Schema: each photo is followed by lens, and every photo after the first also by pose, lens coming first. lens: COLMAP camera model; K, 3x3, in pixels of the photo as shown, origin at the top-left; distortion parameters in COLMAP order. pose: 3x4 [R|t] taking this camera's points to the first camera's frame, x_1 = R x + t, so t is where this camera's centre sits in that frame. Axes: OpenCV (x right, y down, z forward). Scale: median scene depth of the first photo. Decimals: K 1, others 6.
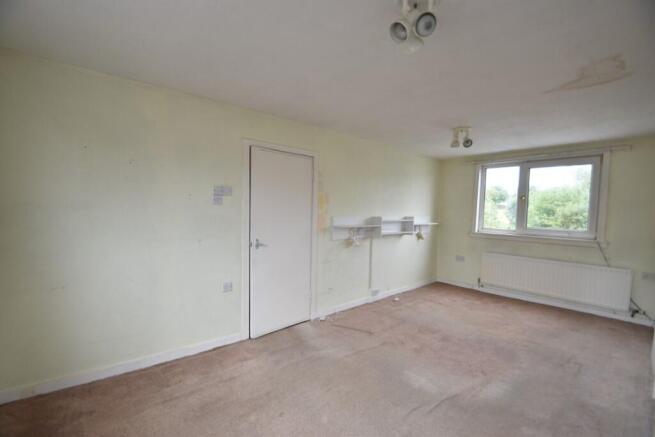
lens RADIAL K [[286.9, 0, 323.5], [0, 286.9, 221.8], [0, 0, 1]] dist [-0.001784, -0.006653]
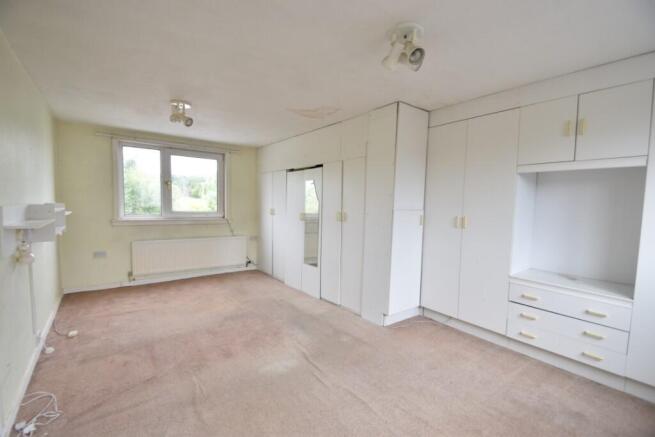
lens RADIAL K [[286.9, 0, 323.3], [0, 286.9, 220.5], [0, 0, 1]] dist [-0.001784, -0.006653]
pose [[0.060225, -0.077597, 0.995164, -0.329897], [0.024583, 0.996787, 0.076236, -0.013756], [-0.997882, 0.019872, 0.061939, 0.414301]]
